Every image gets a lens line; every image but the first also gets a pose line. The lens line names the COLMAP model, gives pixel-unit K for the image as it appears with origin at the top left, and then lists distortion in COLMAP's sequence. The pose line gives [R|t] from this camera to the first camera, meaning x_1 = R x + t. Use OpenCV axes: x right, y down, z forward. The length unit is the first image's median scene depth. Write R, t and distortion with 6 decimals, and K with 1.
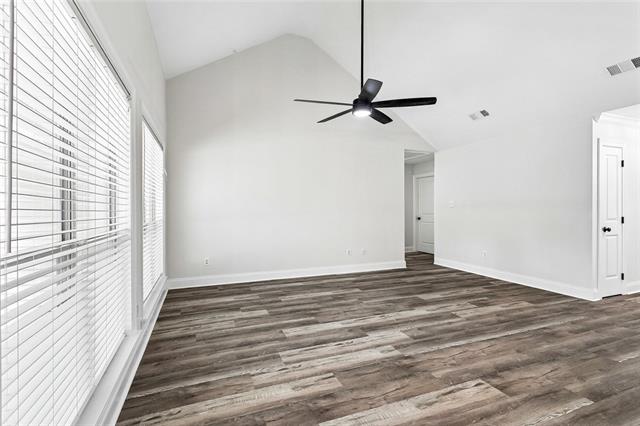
lens RADIAL K [[302.6, 0, 320.0], [0, 302.6, 213.0], [0, 0, 1]] dist [0.000680, 0.000047]
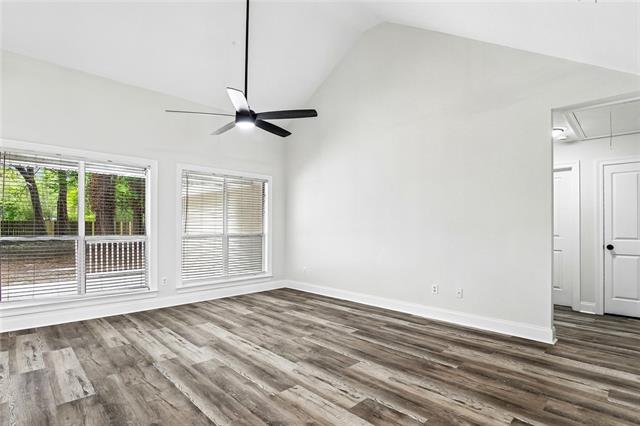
lens RADIAL K [[322.1, 0, 320.0], [0, 322.1, 213.0], [0, 0, 1]] dist [-0.021087, 0.000021]
pose [[0.396030, -0.030753, -0.917723, 1.225137], [-0.016506, 0.999039, -0.040601, -0.017013], [0.918089, 0.031228, 0.395141, 0.845763]]
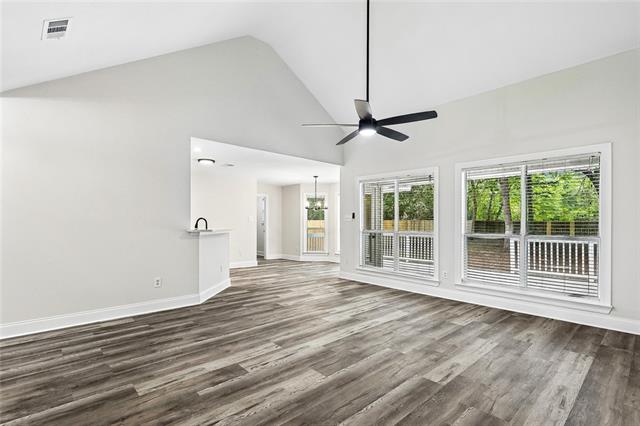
lens RADIAL K [[307.9, 0, 320.1], [0, 307.9, 223.6], [0, 0, 1]] dist [0.002073, 0.000422]
pose [[-0.931607, -0.001178, -0.363465, 0.716305], [-0.007458, 0.999846, 0.015876, -0.029000], [0.363390, 0.017501, -0.931473, 2.030450]]
